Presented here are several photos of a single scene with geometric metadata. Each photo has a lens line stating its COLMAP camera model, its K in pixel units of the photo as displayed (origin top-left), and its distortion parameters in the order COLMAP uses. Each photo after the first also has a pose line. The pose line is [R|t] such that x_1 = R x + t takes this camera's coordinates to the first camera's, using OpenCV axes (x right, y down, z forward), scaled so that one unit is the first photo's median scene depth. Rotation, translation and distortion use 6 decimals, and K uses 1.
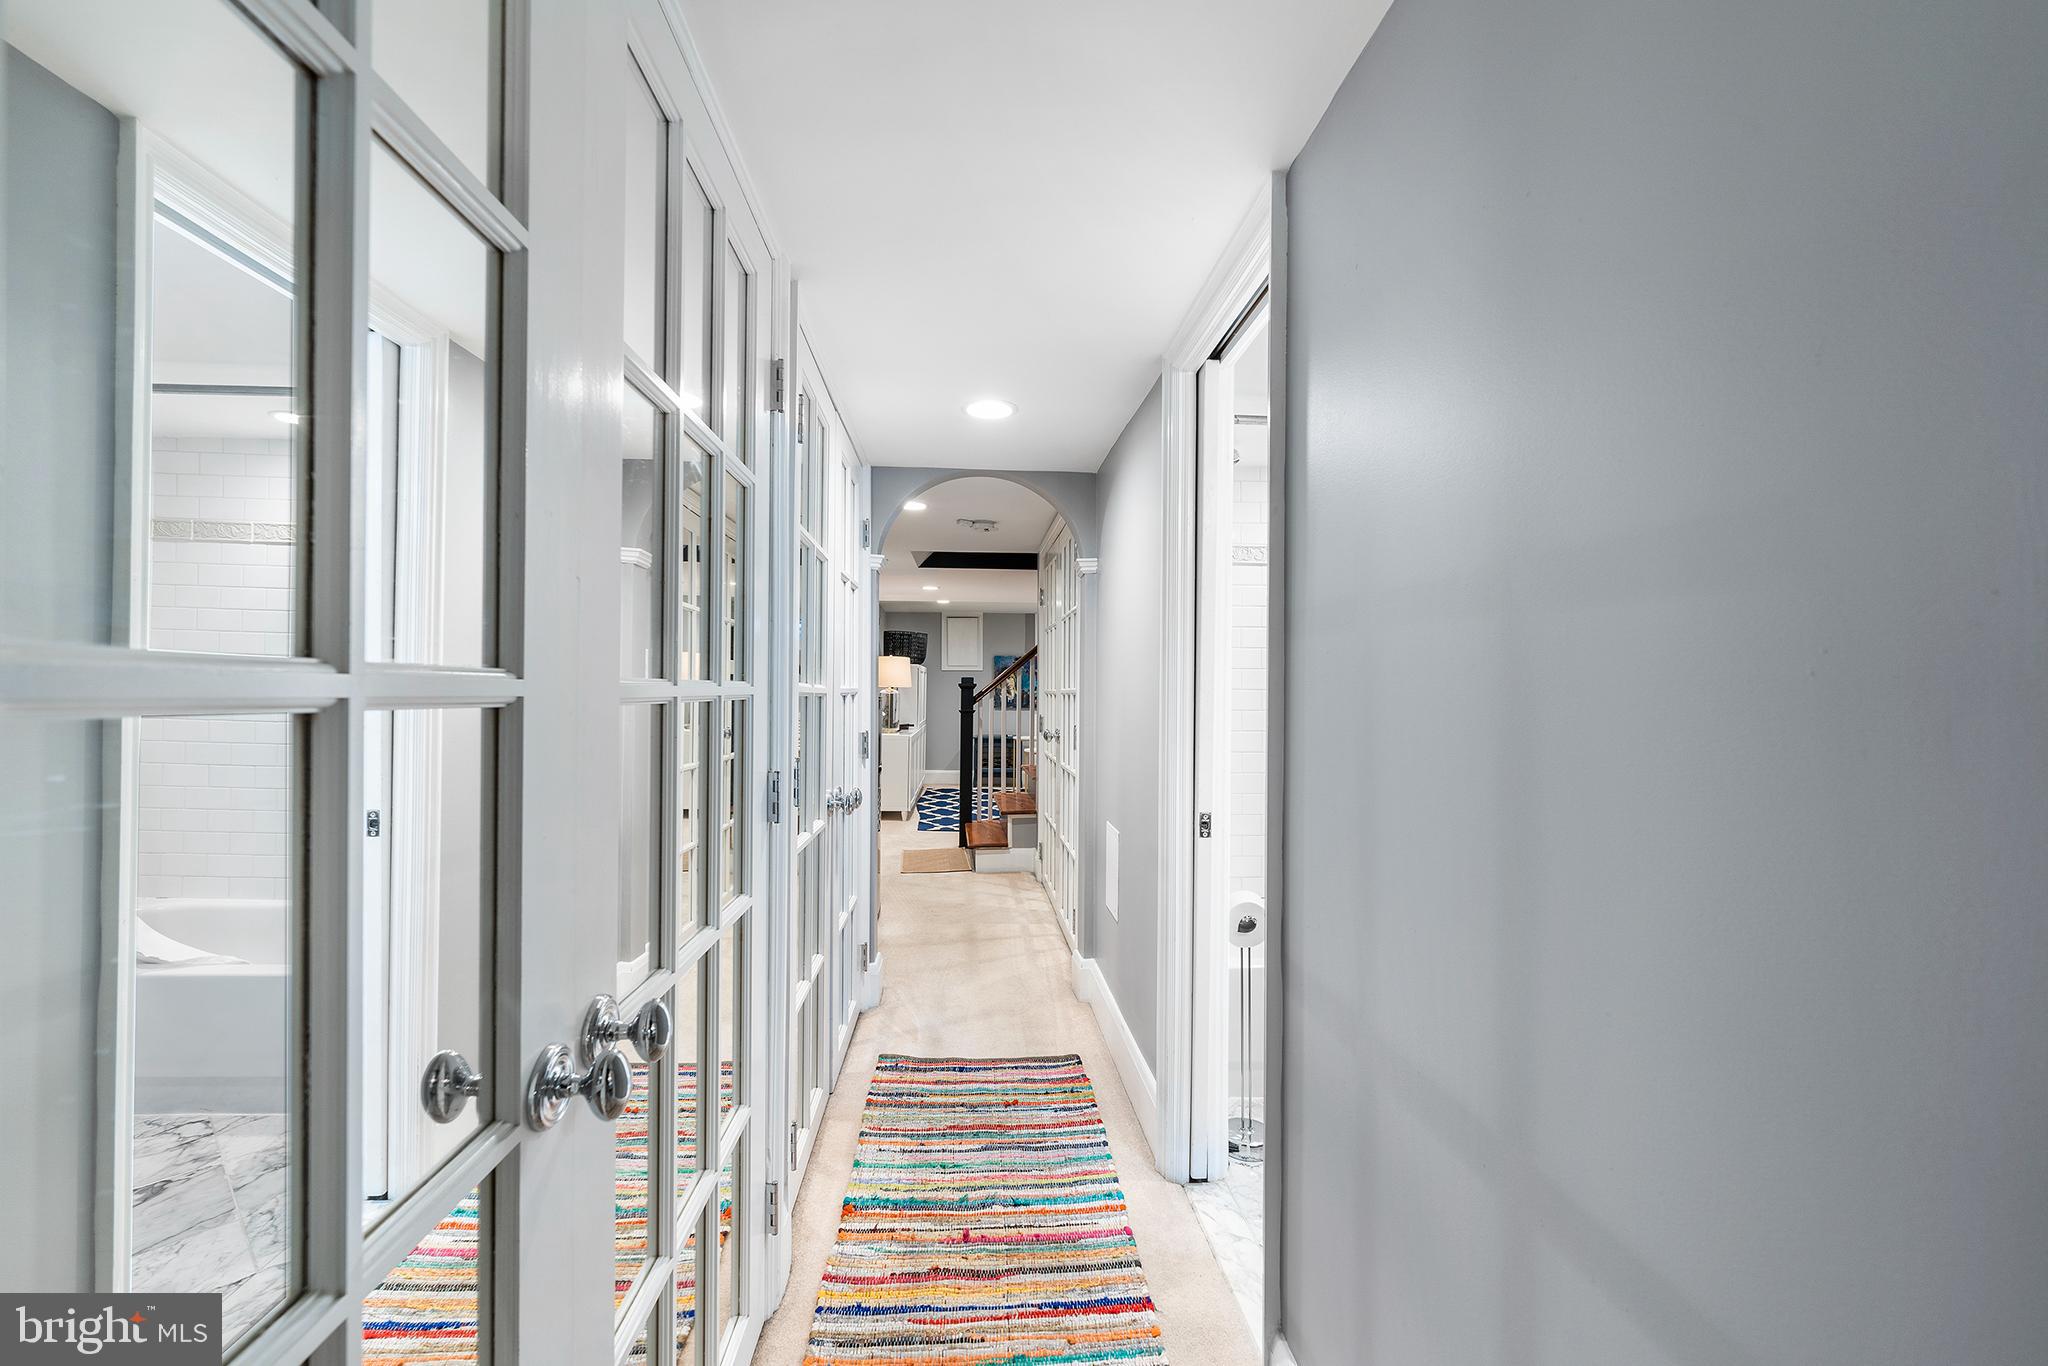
lens RADIAL K [[850.5, 0, 1015.6], [0, 850.5, 688.3], [0, 0, 1]] dist [-0.000262, -0.000002]
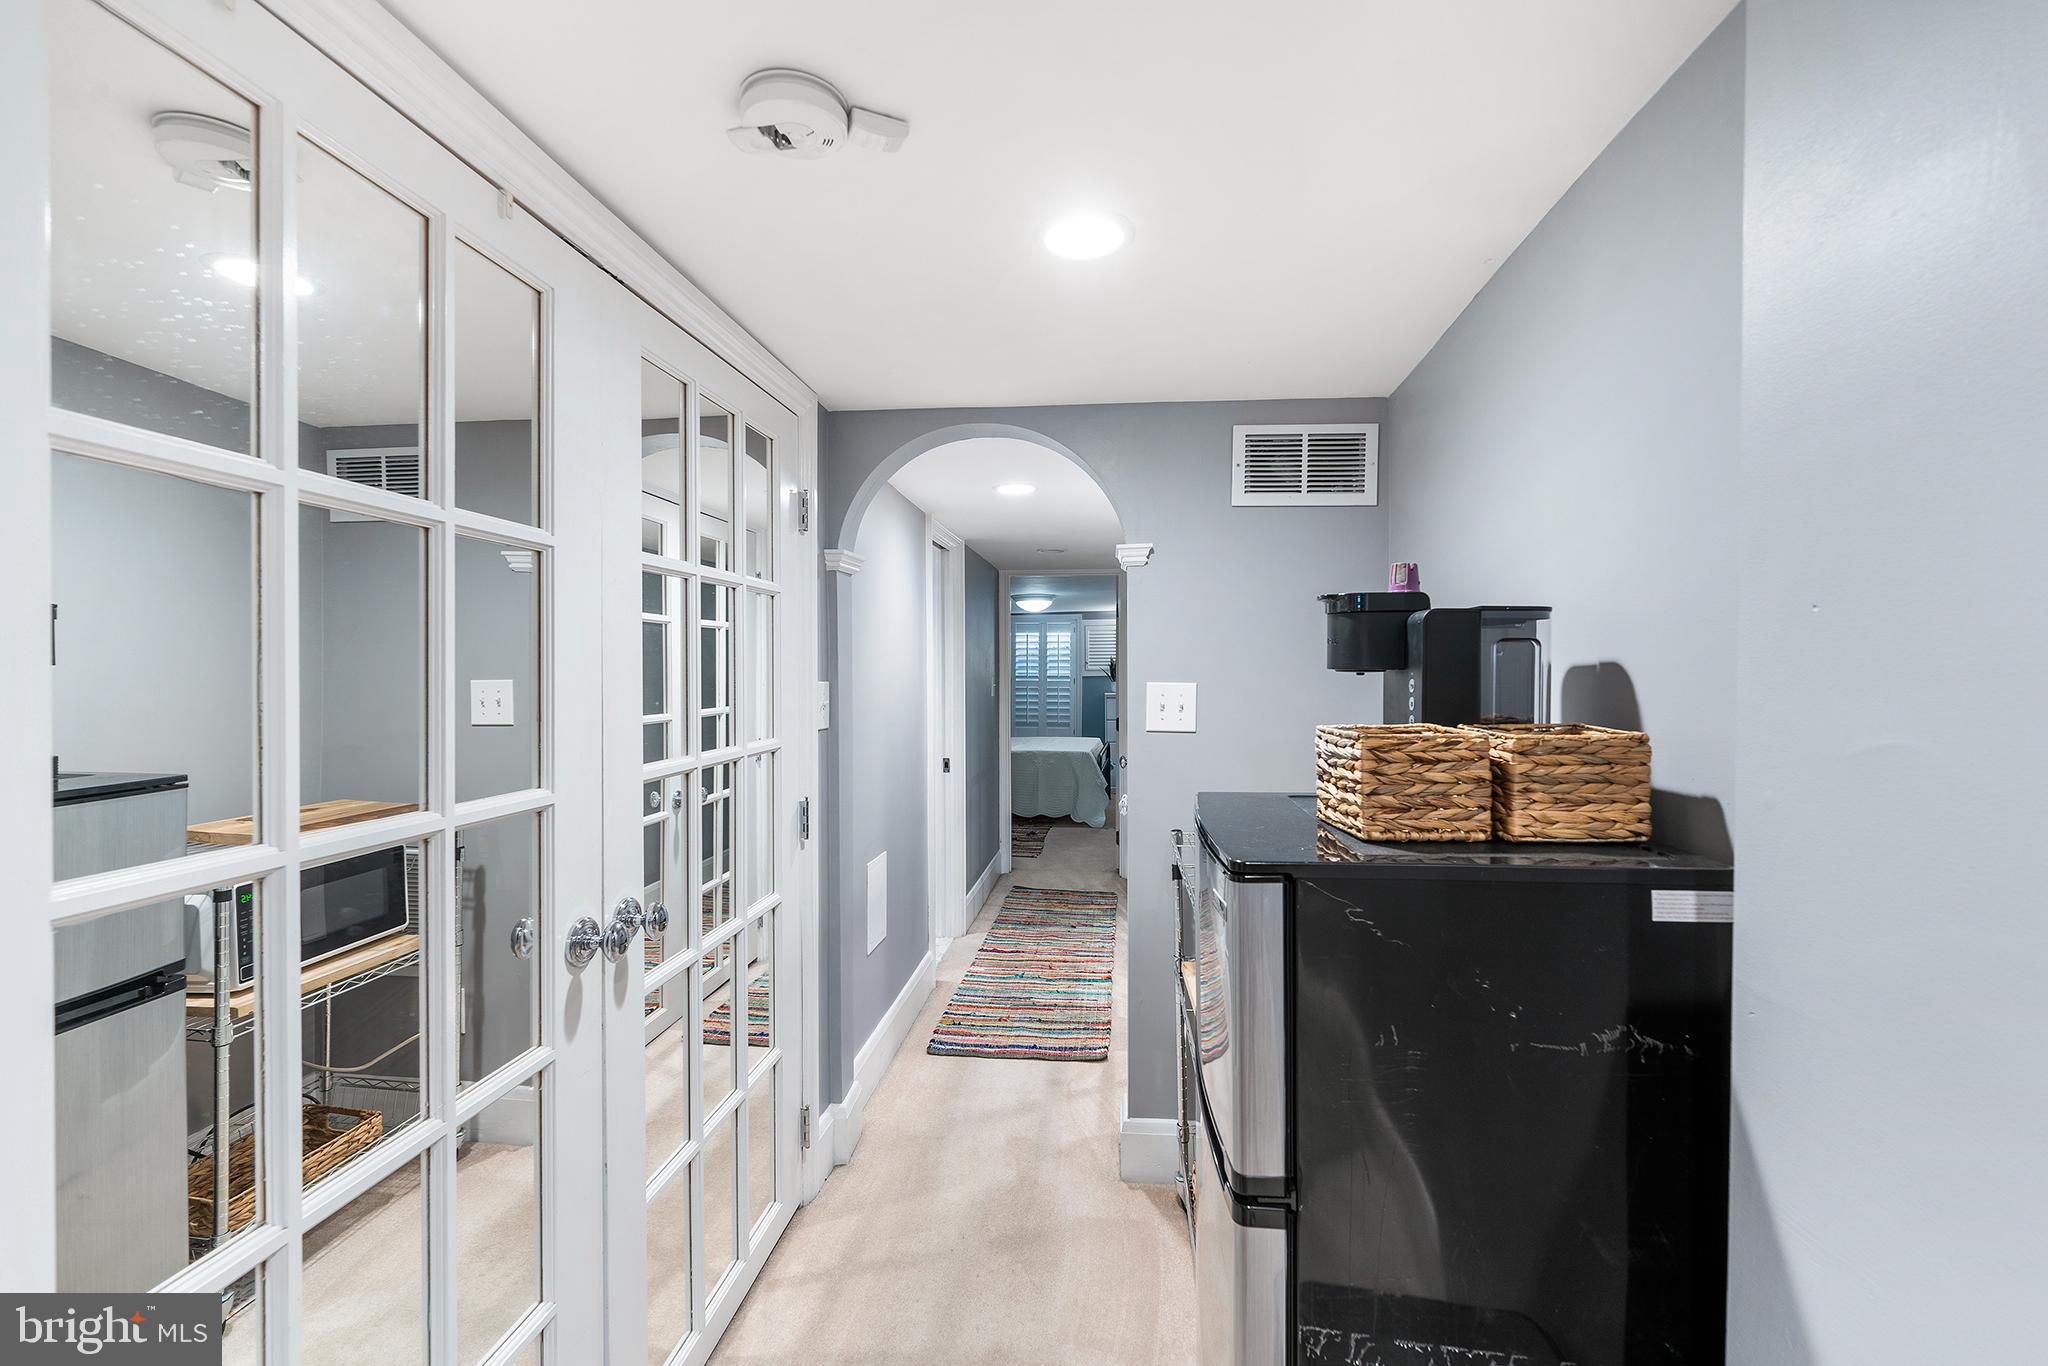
lens RADIAL K [[850.5, 0, 1015.6], [0, 850.5, 688.3], [0, 0, 1]] dist [-0.000262, -0.000002]
pose [[-0.984129, -0.010433, 0.177146, -0.272289], [-0.007748, 0.999844, 0.015843, -0.063147], [-0.177284, 0.014220, -0.984057, 2.454513]]
